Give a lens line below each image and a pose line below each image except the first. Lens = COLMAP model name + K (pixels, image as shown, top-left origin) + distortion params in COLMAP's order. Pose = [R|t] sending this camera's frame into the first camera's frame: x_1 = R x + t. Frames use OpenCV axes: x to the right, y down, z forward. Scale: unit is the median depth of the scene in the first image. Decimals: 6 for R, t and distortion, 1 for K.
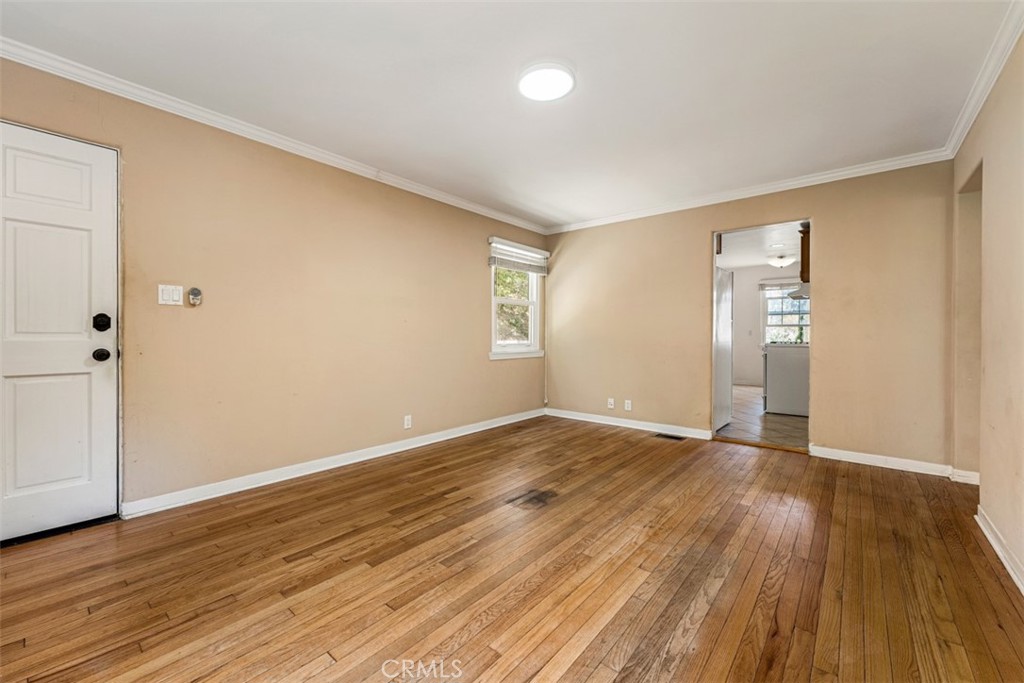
lens RADIAL K [[413.4, 0, 514.0], [0, 413.4, 338.8], [0, 0, 1]] dist [-0.001510, -0.000181]
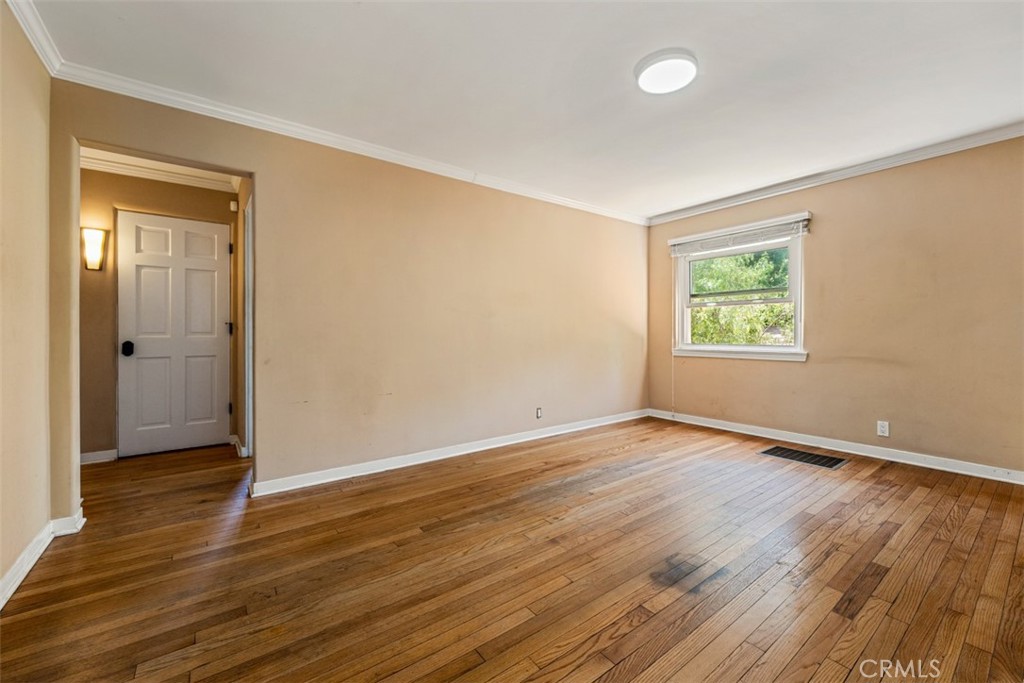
lens RADIAL K [[410.8, 0, 518.8], [0, 410.8, 331.6], [0, 0, 1]] dist [-0.000094, -0.000090]
pose [[-0.975052, -0.002810, 0.221959, 0.177945], [-0.000435, 0.999942, 0.010749, -0.017270], [-0.221976, 0.010384, -0.974997, 1.813463]]
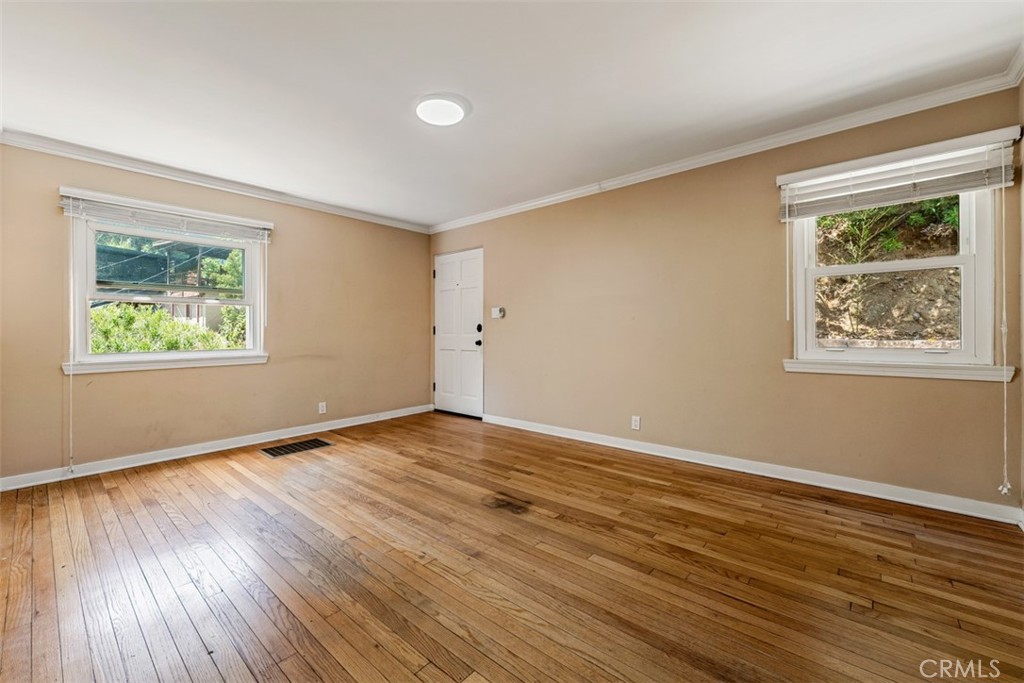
lens RADIAL K [[414.1, 0, 502.7], [0, 414.1, 334.4], [0, 0, 1]] dist [-0.000652, -0.000207]
pose [[-0.032145, 0.001054, -0.999483, 1.069325], [-0.003197, 0.999994, 0.001158, -0.007092], [0.999478, 0.003233, -0.032141, 1.077007]]
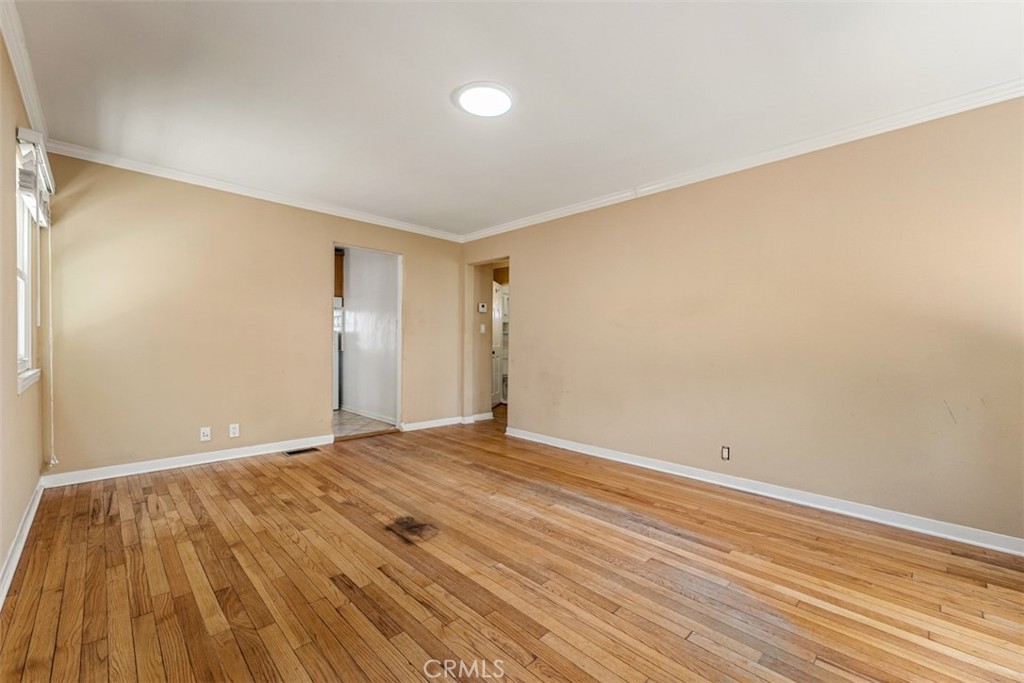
lens RADIAL K [[420.0, 0, 512.8], [0, 420.0, 349.2], [0, 0, 1]] dist [-0.001017, -0.000022]
pose [[0.092899, -0.017479, 0.995522, -0.867838], [-0.001147, 0.999843, 0.017662, -0.016134], [-0.995675, -0.002783, 0.092864, 0.739987]]
